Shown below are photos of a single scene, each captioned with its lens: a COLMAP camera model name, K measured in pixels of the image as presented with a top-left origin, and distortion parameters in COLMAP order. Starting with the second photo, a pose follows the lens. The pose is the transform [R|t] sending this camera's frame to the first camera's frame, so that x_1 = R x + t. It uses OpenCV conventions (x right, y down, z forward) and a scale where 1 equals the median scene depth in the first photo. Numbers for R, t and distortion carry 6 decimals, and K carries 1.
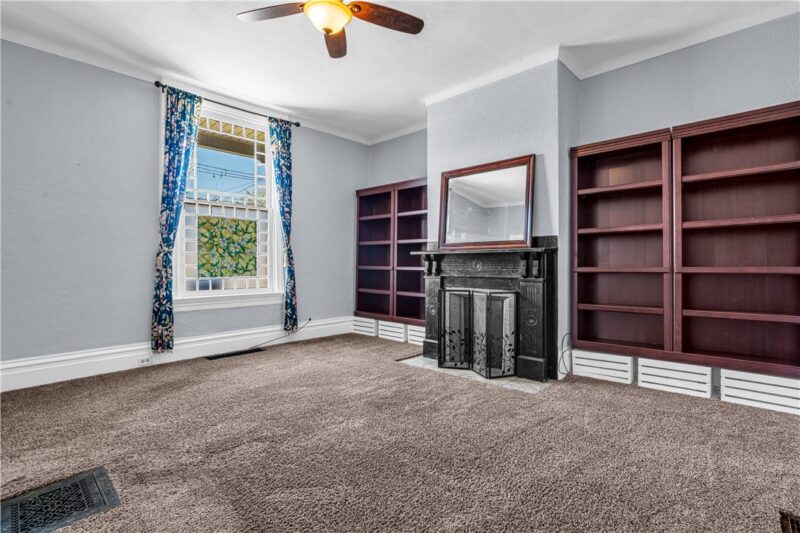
lens RADIAL K [[382.8, 0, 403.1], [0, 382.8, 264.7], [0, 0, 1]] dist [-0.002459, 0.002453]
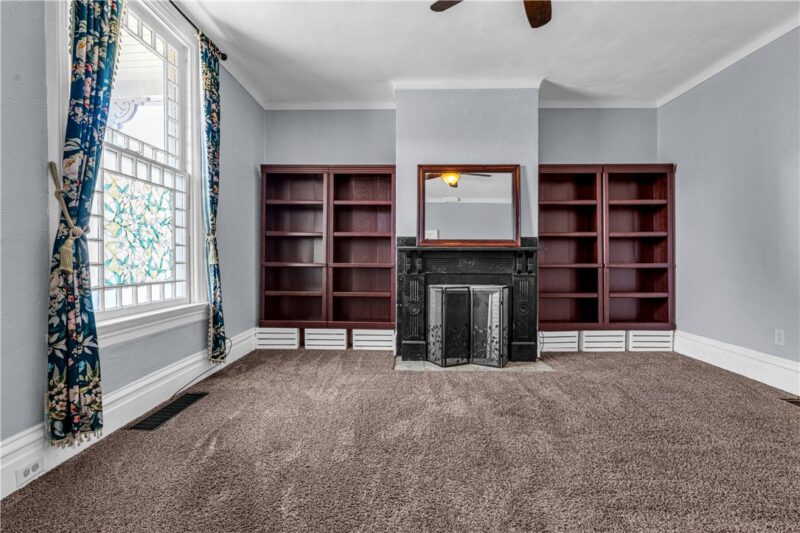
lens RADIAL K [[382.8, 0, 401.7], [0, 382.8, 264.2], [0, 0, 1]] dist [-0.002459, 0.002453]
pose [[0.746669, -0.005709, 0.665172, -0.639070], [-0.002695, 0.999929, 0.011608, -0.003994], [-0.665191, -0.010460, 0.746600, 0.352906]]
